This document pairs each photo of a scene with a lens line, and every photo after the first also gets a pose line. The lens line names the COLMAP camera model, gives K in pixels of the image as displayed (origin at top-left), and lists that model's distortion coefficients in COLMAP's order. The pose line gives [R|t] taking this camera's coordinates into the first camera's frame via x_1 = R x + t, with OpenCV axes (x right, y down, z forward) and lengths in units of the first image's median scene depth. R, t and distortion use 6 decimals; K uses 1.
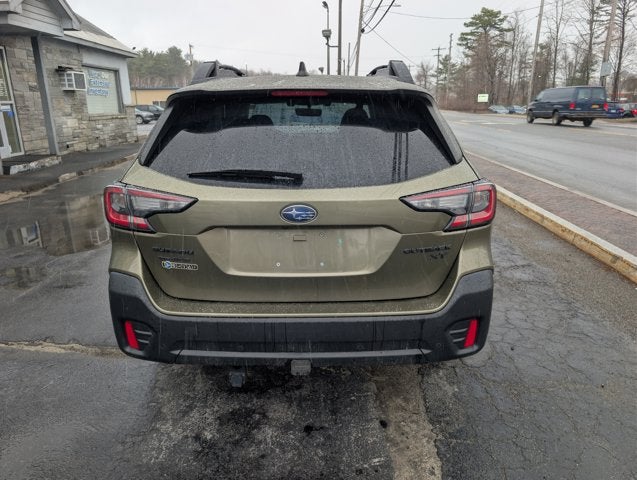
lens RADIAL K [[466.2, 0, 316.2], [0, 466.2, 239.9], [0, 0, 1]] dist [0.016461, -0.008347]
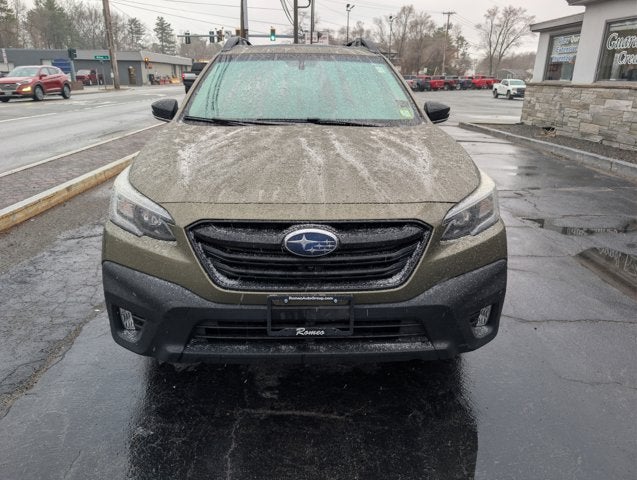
lens RADIAL K [[466.2, 0, 316.2], [0, 466.2, 239.9], [0, 0, 1]] dist [0.016461, -0.008347]
pose [[-0.999710, 0.005215, -0.023524, -0.050463], [-0.009577, 0.809886, 0.586509, -0.991327], [0.022110, 0.586564, -0.809601, 3.468602]]
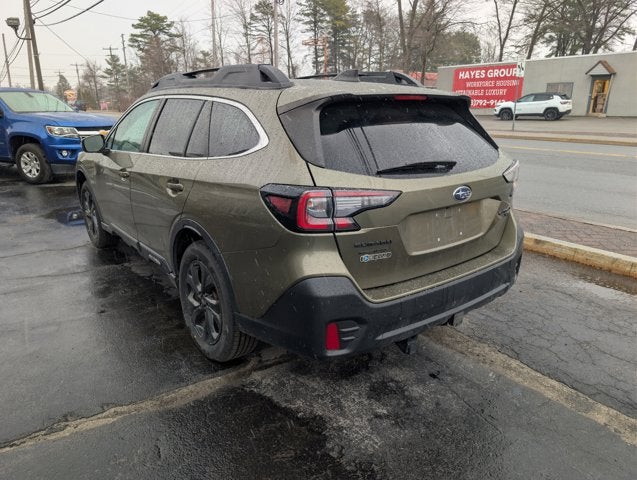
lens RADIAL K [[466.2, 0, 316.2], [0, 466.2, 239.9], [0, 0, 1]] dist [0.016461, -0.008347]
pose [[0.788364, -0.171213, 0.590905, -0.881533], [0.174191, 0.983311, 0.052513, -0.054288], [-0.590034, 0.061531, 0.805030, 0.182872]]
